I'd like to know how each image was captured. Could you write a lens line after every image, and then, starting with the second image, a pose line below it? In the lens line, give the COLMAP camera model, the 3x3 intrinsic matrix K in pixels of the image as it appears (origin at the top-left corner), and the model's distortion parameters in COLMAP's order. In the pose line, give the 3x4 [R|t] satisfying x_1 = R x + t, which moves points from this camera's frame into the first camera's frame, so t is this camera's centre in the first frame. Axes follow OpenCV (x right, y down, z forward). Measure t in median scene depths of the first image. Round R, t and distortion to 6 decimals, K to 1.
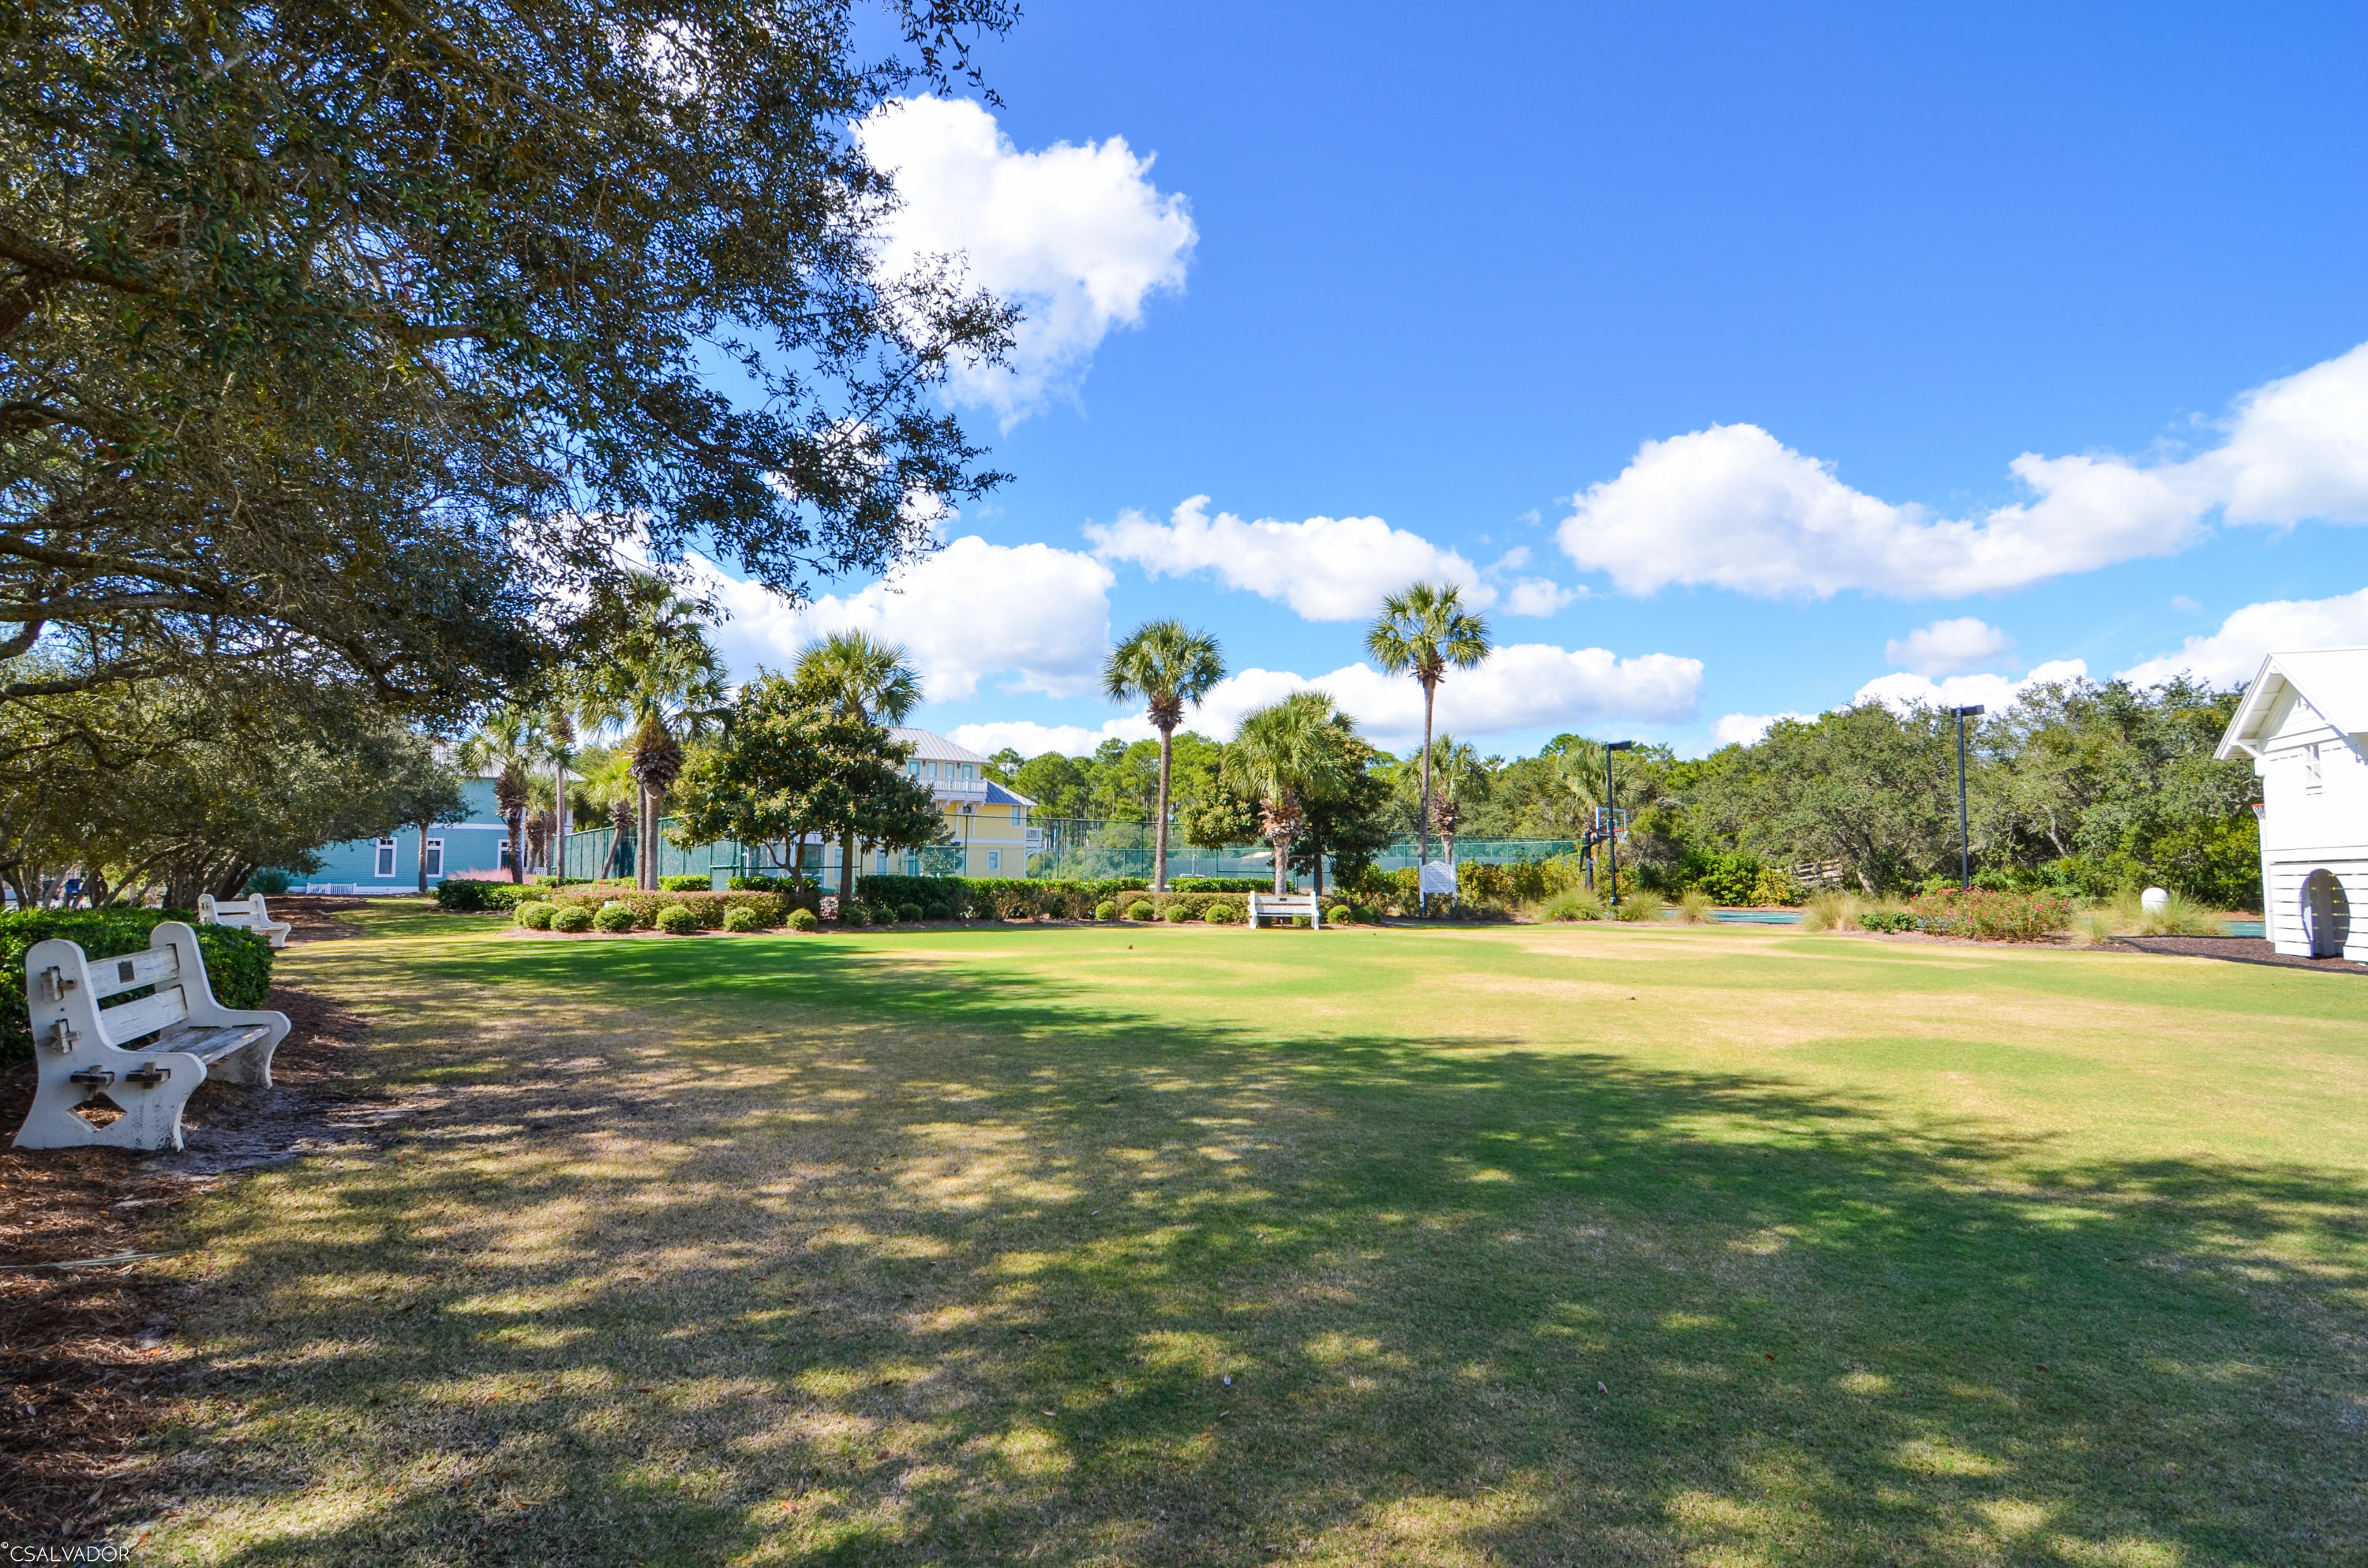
lens RADIAL K [[1080.7, 0, 1186.9], [0, 1080.7, 815.0], [0, 0, 1]] dist [-0.002036, -0.010860]
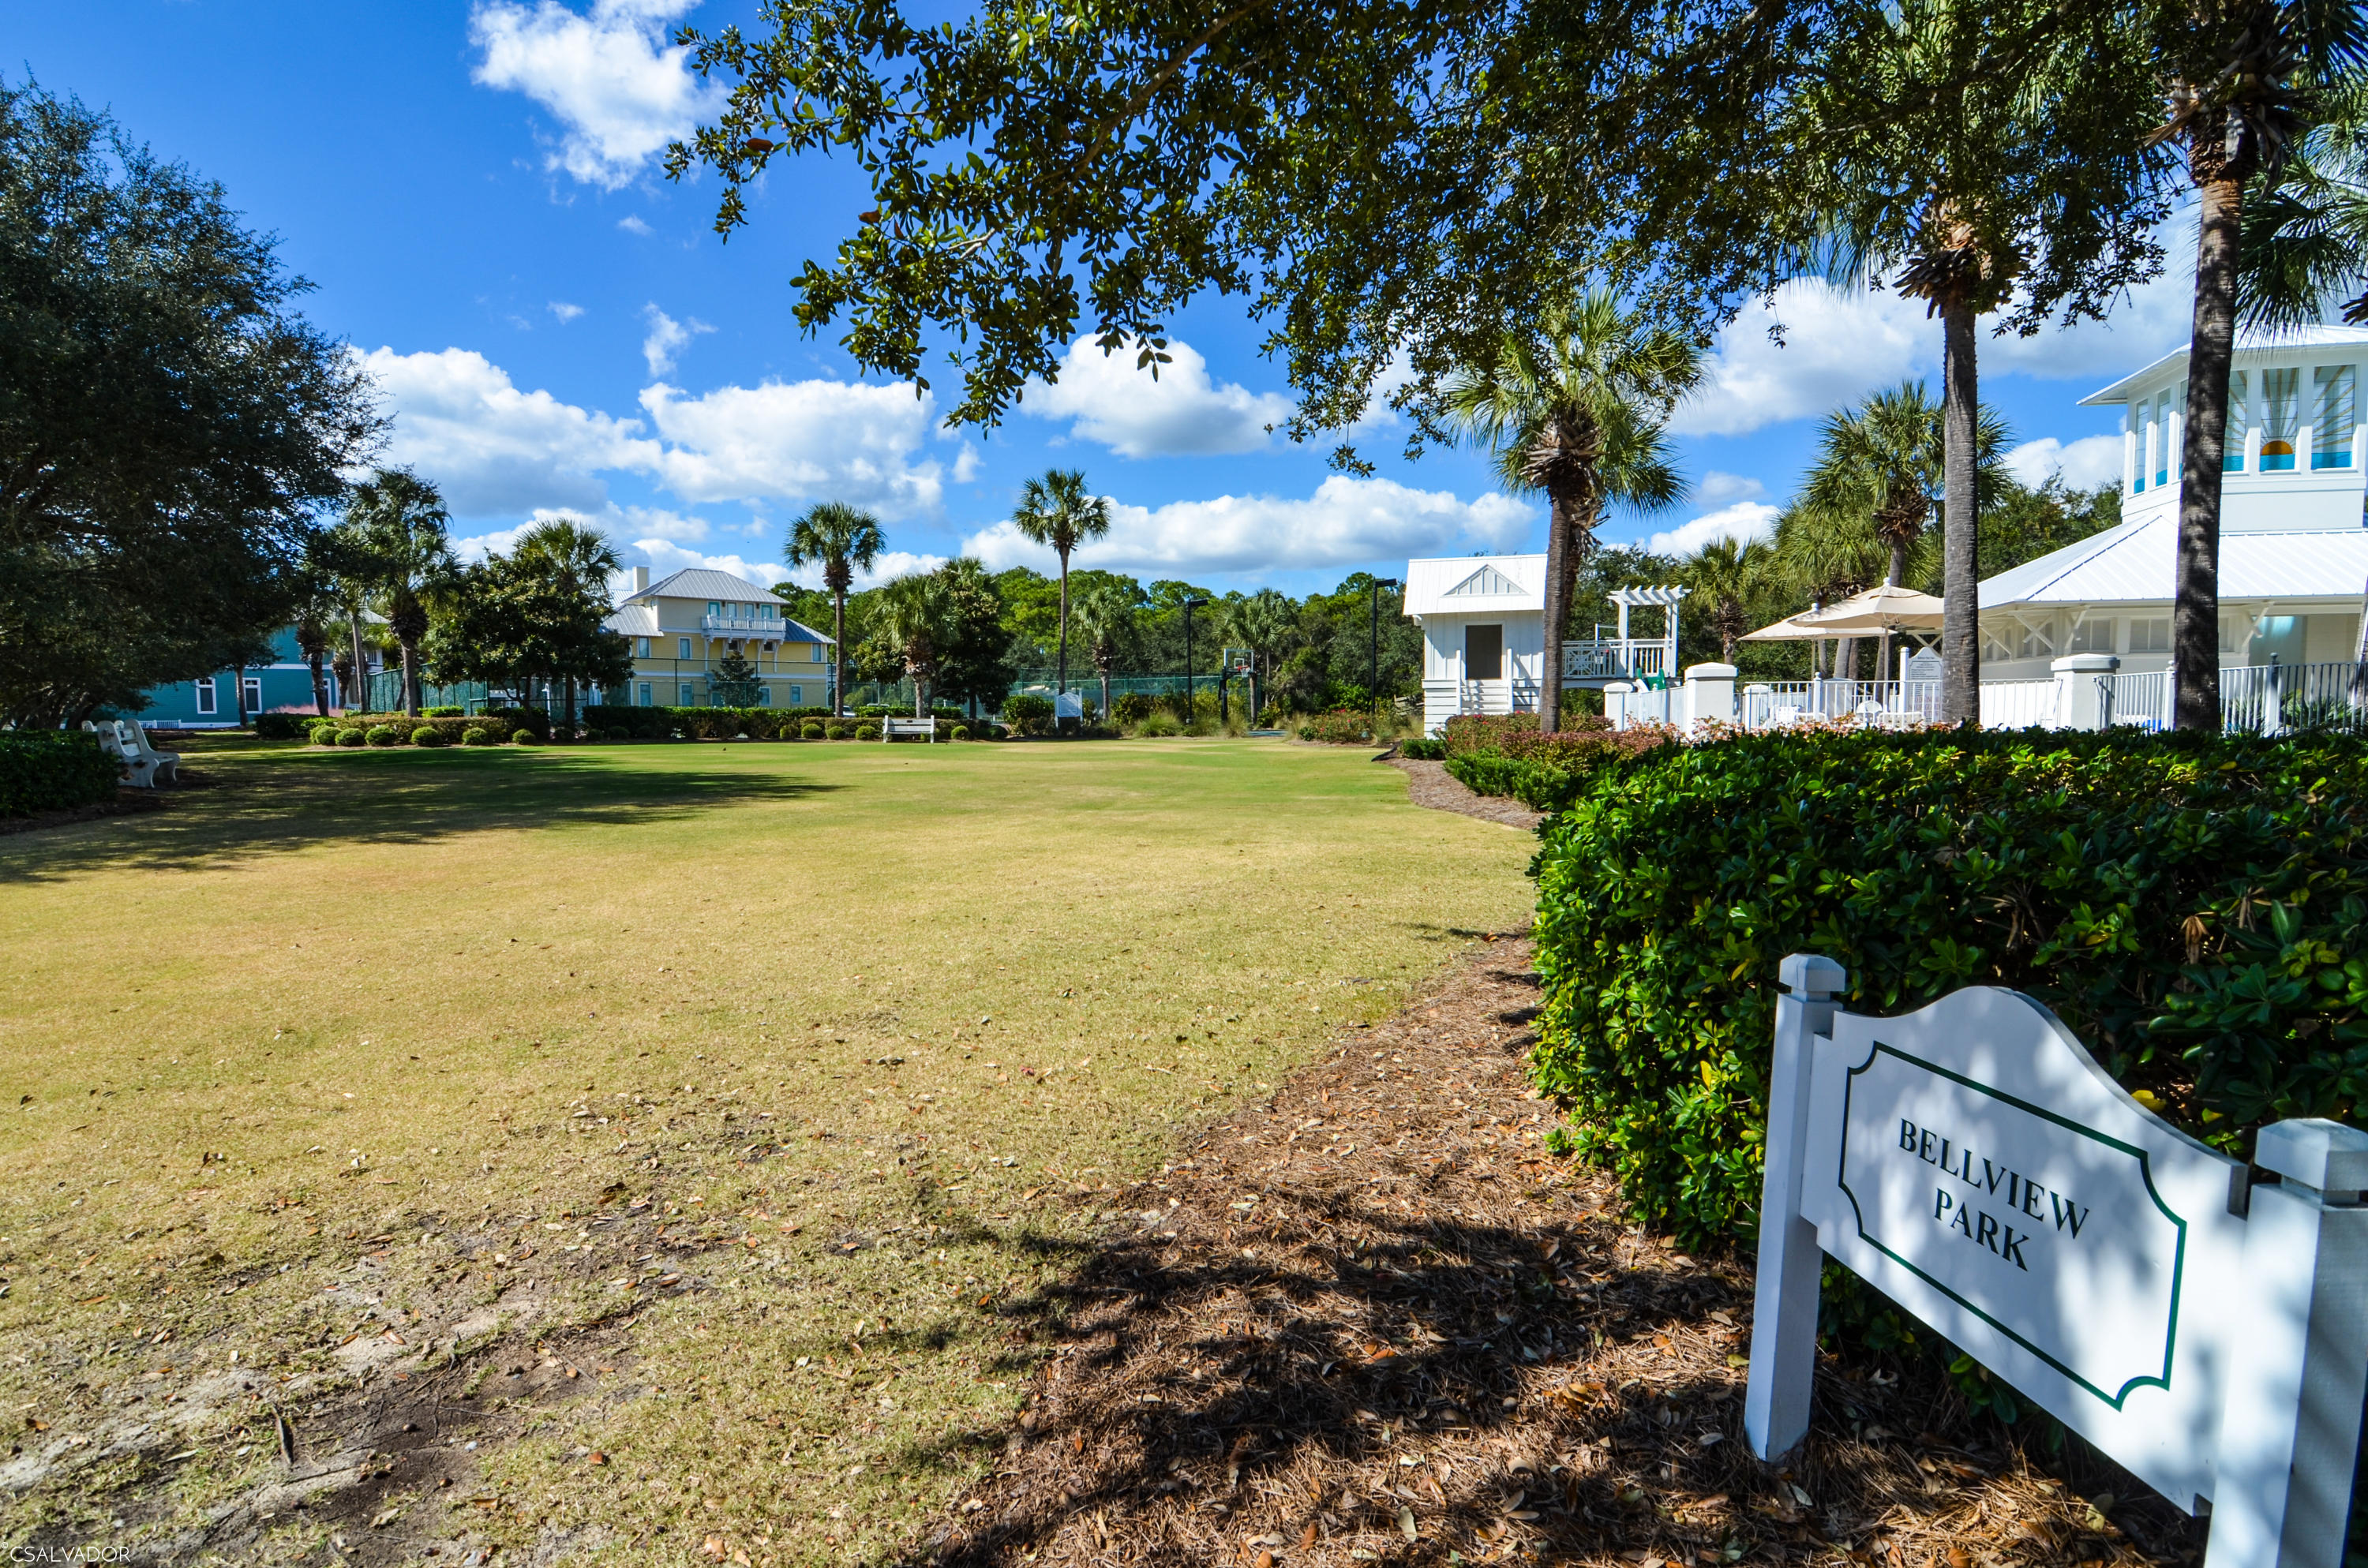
lens RADIAL K [[1128.4, 0, 1178.0], [0, 1128.4, 797.9], [0, 0, 1]] dist [-0.004395, -0.011879]
pose [[0.997109, -0.013251, 0.074822, 0.309062], [0.003095, 0.990943, 0.134251, -0.014811], [-0.075923, -0.133631, 0.988119, -0.423132]]
